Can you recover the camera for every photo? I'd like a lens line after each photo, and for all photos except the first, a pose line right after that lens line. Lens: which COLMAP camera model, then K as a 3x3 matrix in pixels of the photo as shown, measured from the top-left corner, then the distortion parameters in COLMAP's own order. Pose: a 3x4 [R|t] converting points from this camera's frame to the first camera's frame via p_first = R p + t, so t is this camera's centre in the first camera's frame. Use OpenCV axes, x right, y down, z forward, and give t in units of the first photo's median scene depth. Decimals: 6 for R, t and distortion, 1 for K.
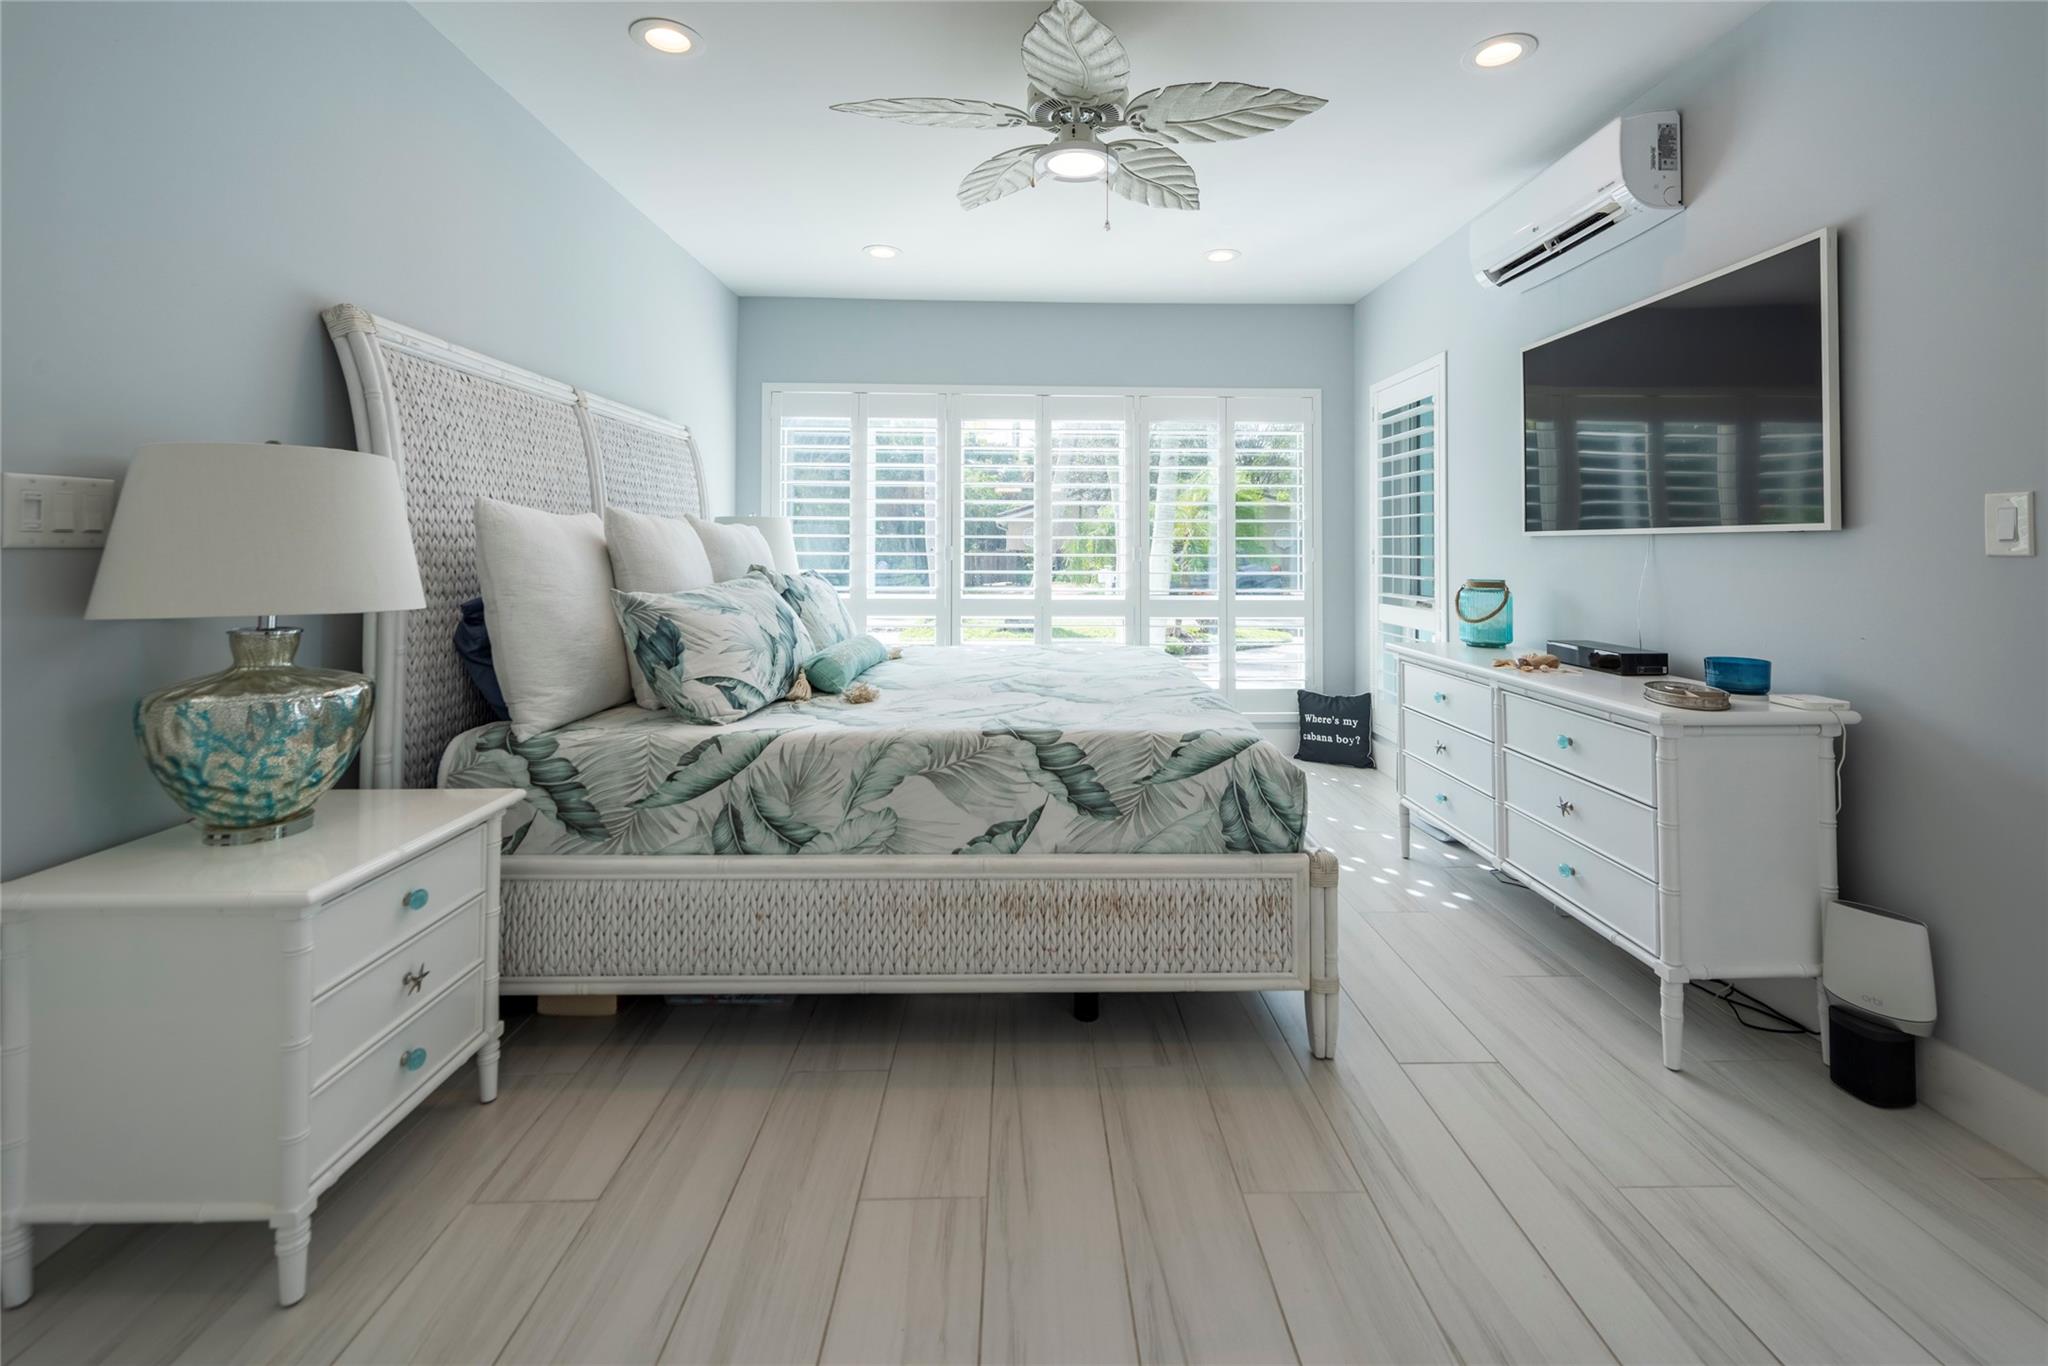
lens RADIAL K [[856.2, 0, 1035.5], [0, 856.2, 537.1], [0, 0, 1]] dist [0.001370, 0.000003]
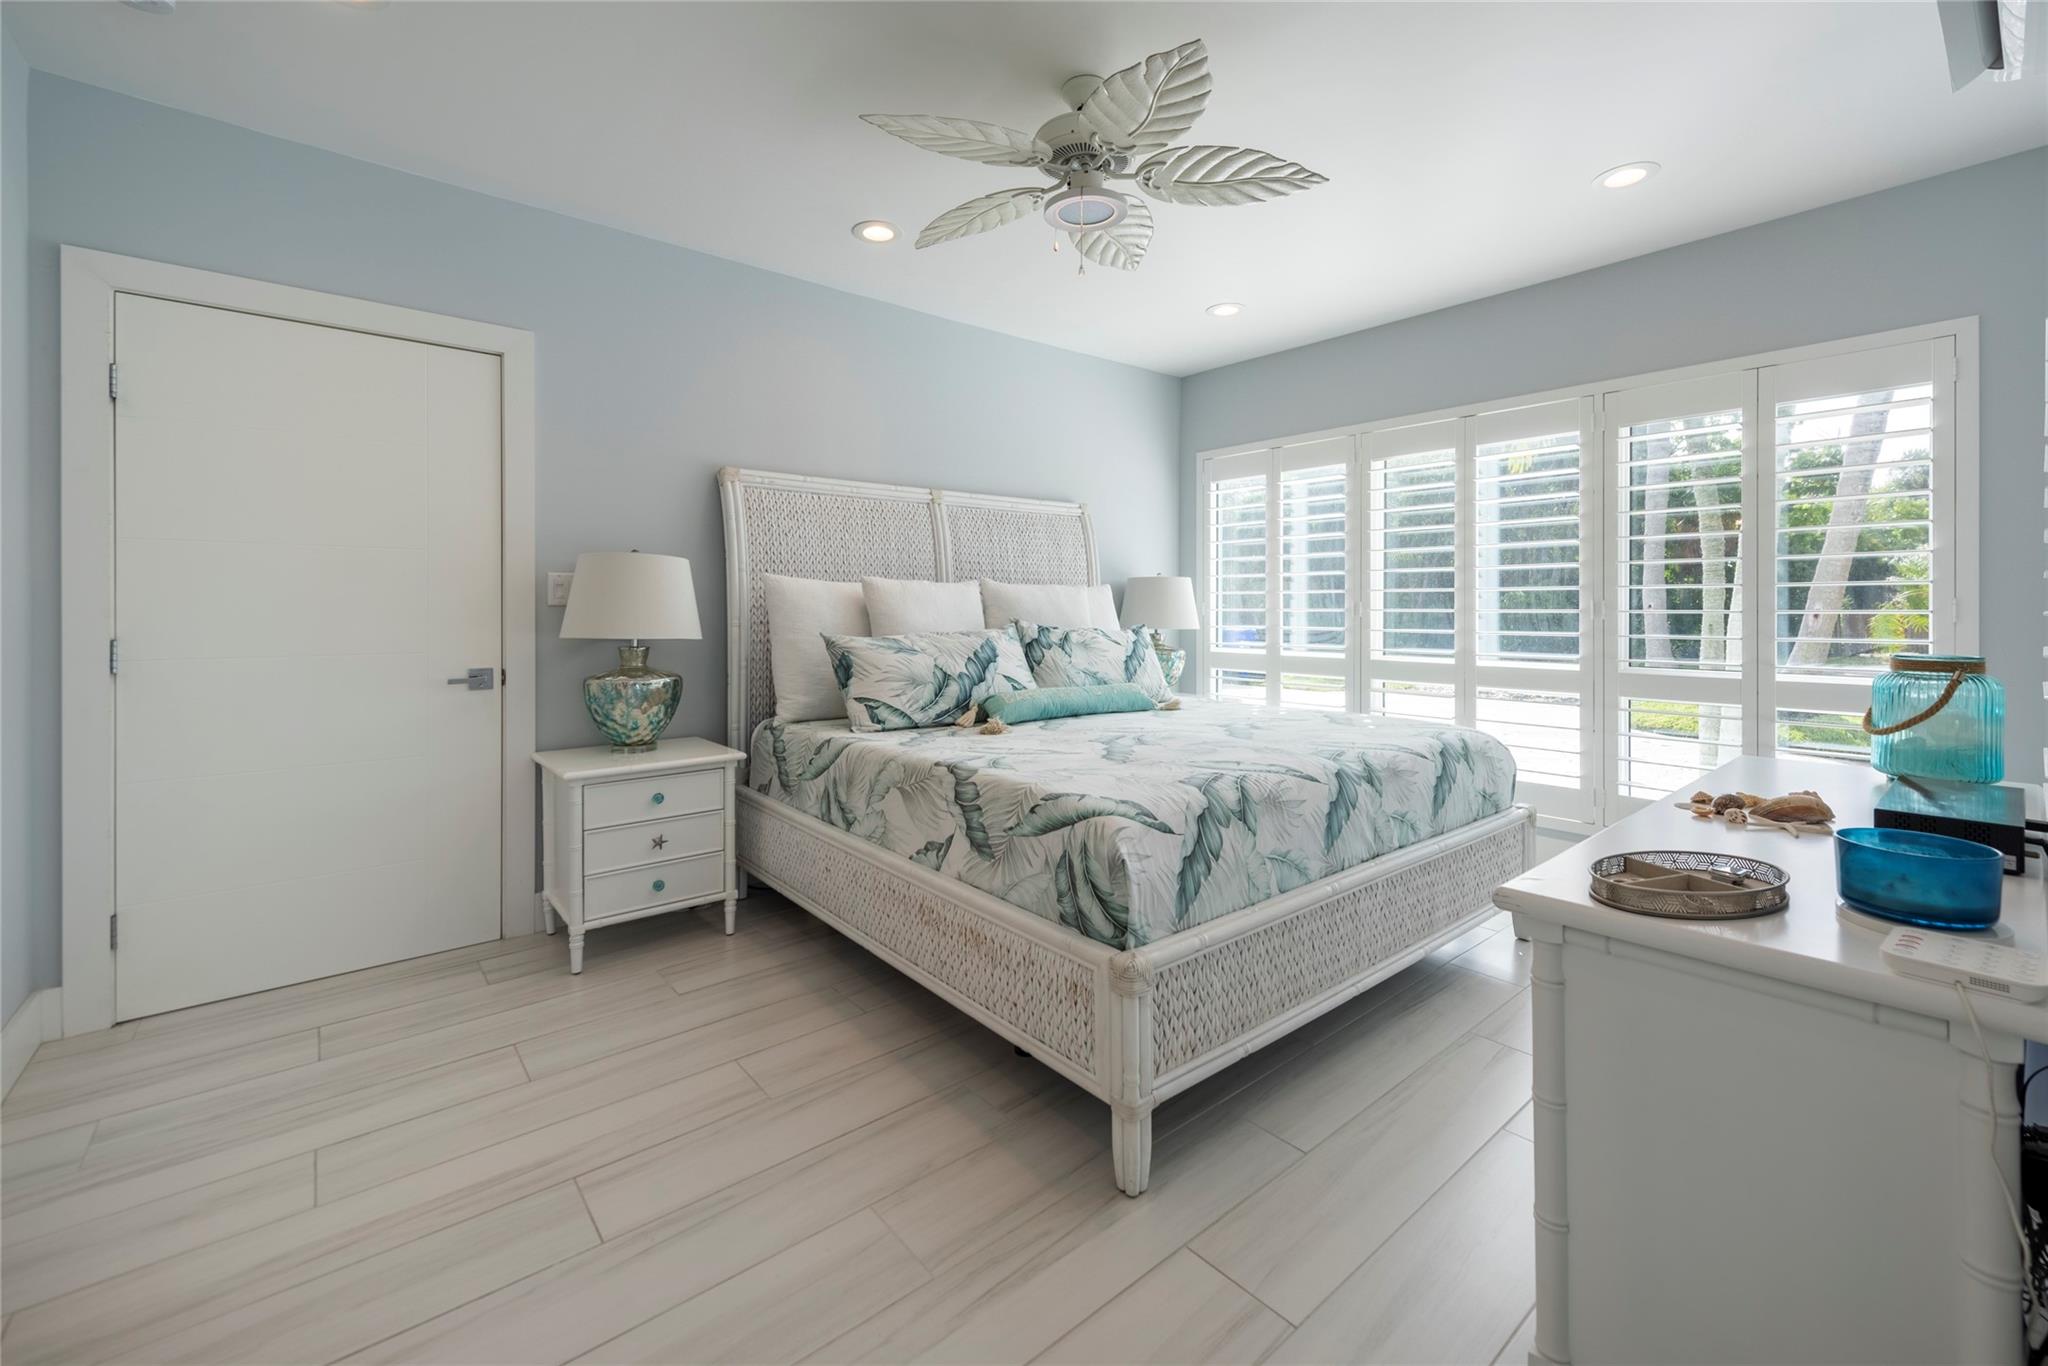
lens RADIAL K [[837.8, 0, 1032.4], [0, 837.8, 614.6], [0, 0, 1]] dist [0.002958, -0.004488]
pose [[0.627709, 0.002172, -0.778445, 0.915963], [0.014907, 0.999779, 0.014810, 0.014781], [0.778305, -0.020901, 0.627538, 0.404930]]
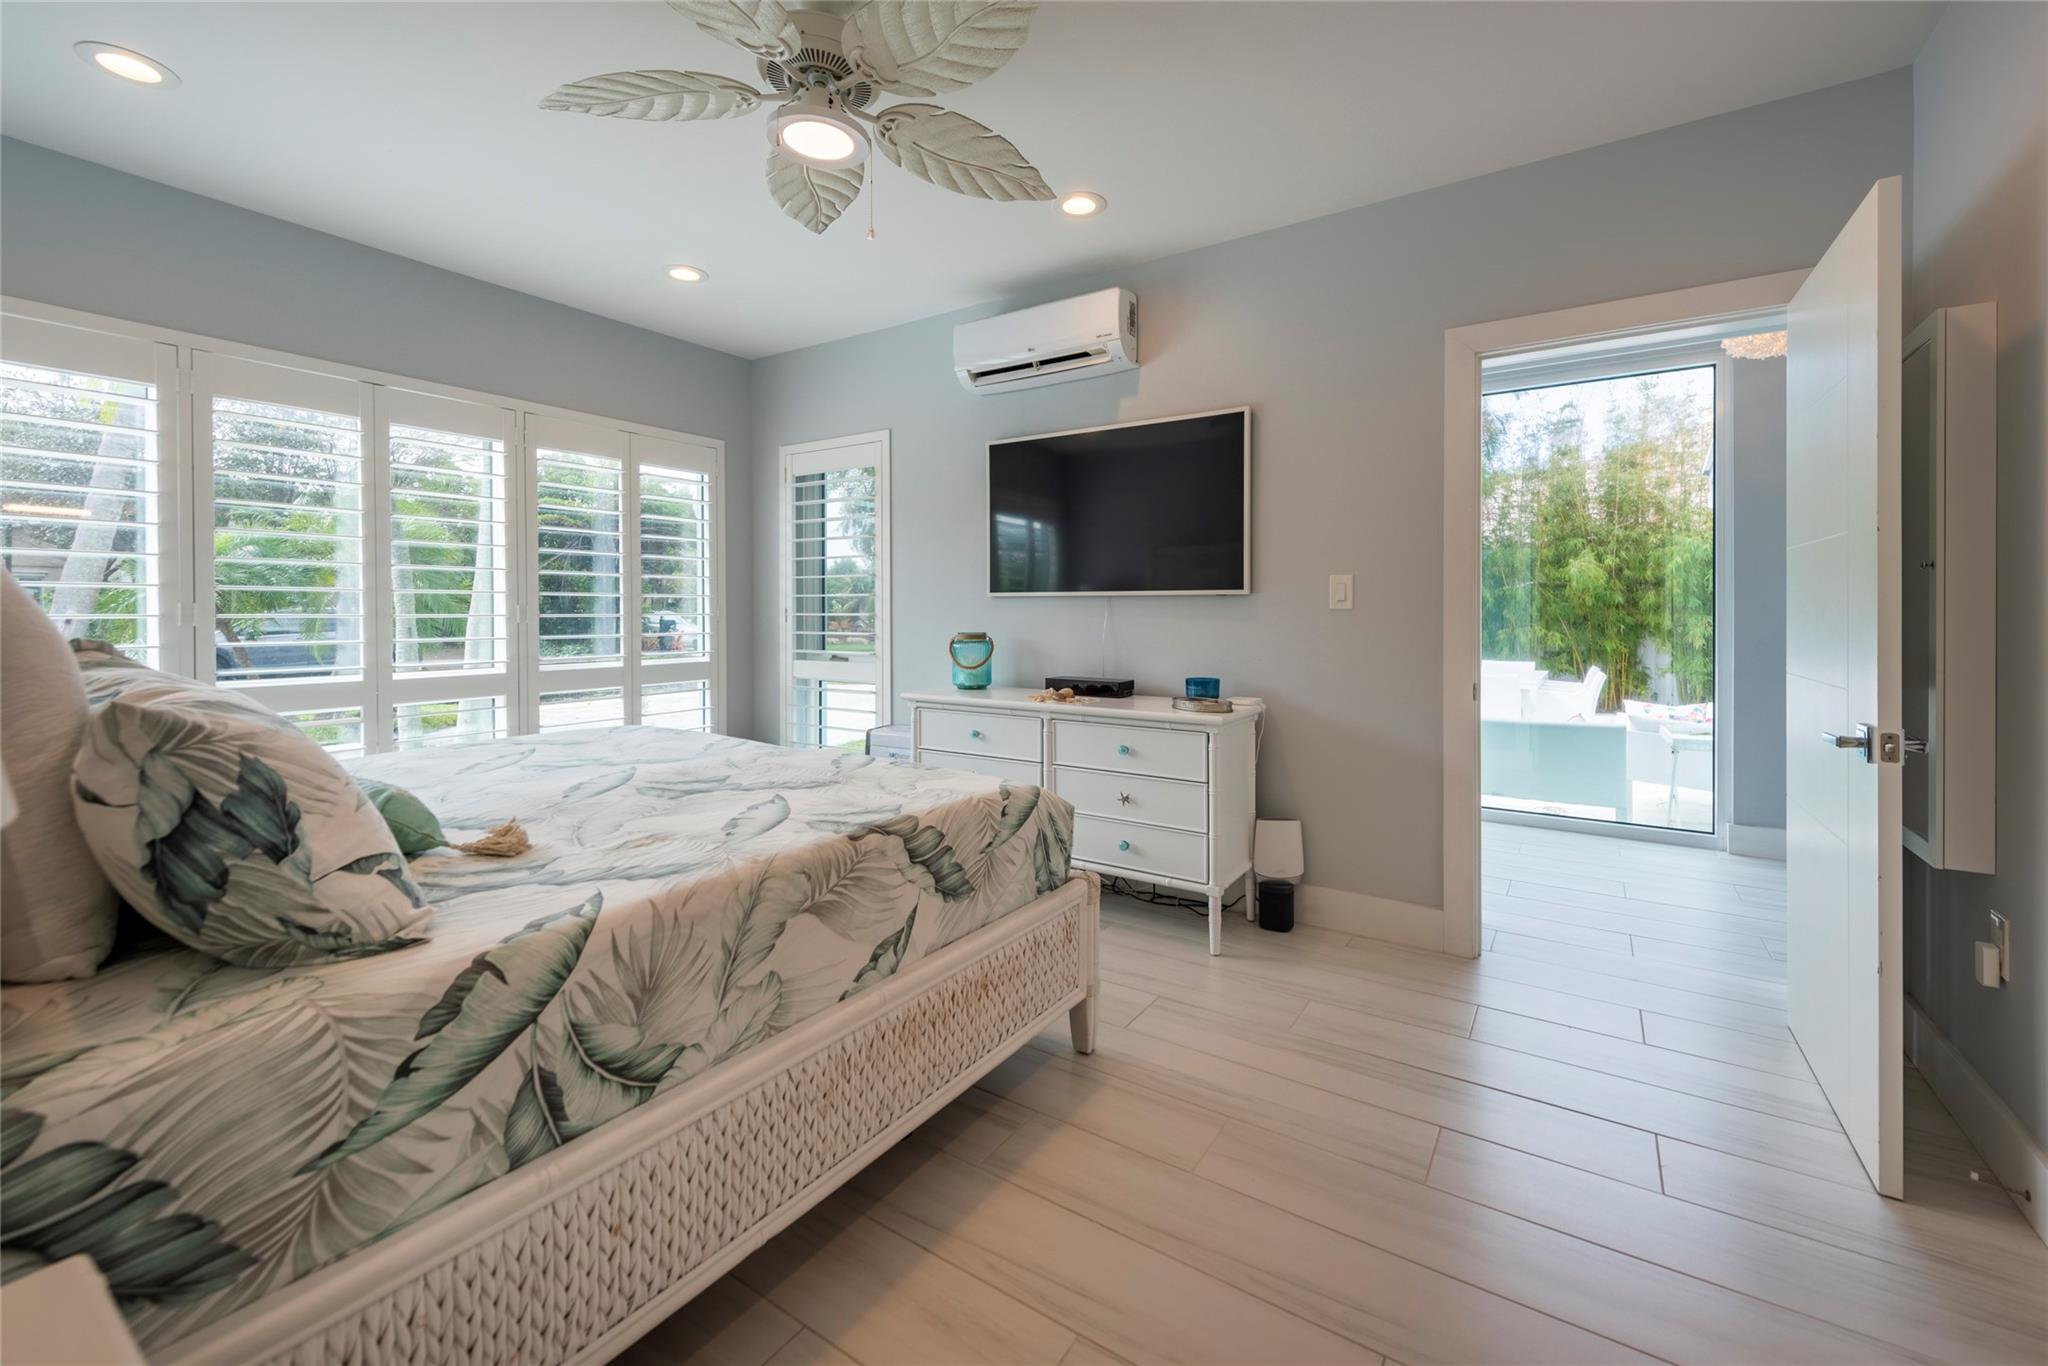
lens RADIAL K [[837.8, 0, 1032.4], [0, 837.8, 614.6], [0, 0, 1]] dist [0.002958, -0.004488]
pose [[0.567320, -0.007896, 0.823459, -0.613690], [-0.009926, 0.999816, 0.016425, 0.007739], [-0.823437, -0.017492, 0.567137, 0.432802]]
